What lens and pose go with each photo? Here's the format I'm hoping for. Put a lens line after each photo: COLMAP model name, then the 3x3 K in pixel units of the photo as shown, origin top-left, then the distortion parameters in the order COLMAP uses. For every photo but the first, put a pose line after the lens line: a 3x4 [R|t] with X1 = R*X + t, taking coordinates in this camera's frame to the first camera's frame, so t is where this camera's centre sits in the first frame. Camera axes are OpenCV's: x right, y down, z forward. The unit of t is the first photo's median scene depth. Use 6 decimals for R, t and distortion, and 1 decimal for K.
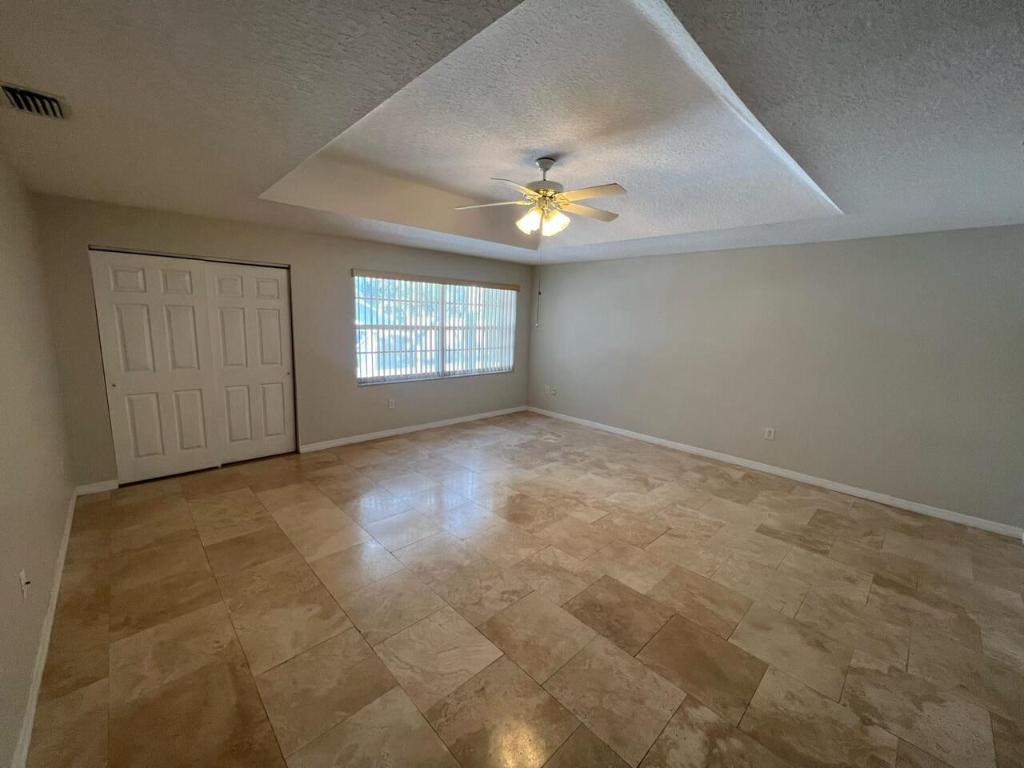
lens RADIAL K [[410.8, 0, 509.6], [0, 410.8, 385.0], [0, 0, 1]] dist [-0.000299, 0.000015]
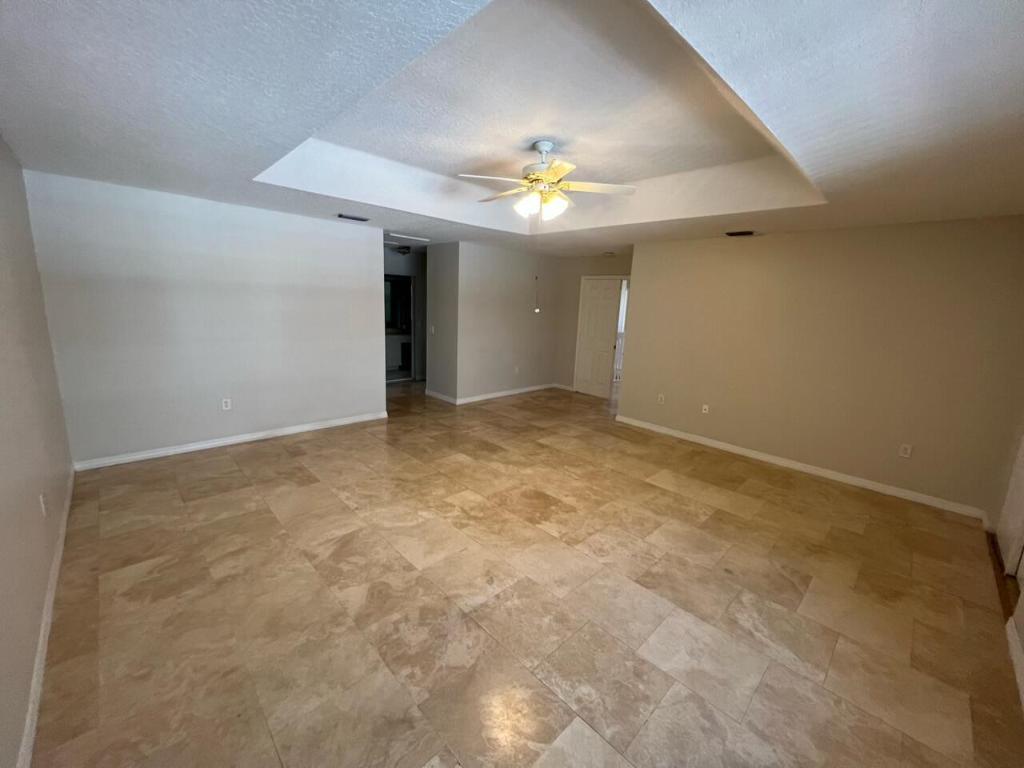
lens RADIAL K [[410.8, 0, 508.1], [0, 410.8, 382.9], [0, 0, 1]] dist [-0.000299, 0.000015]
pose [[-0.997079, -0.073504, -0.020751, 0.121086], [-0.076070, 0.931346, 0.356100, -0.285303], [-0.006849, 0.356639, -0.934217, 1.711636]]
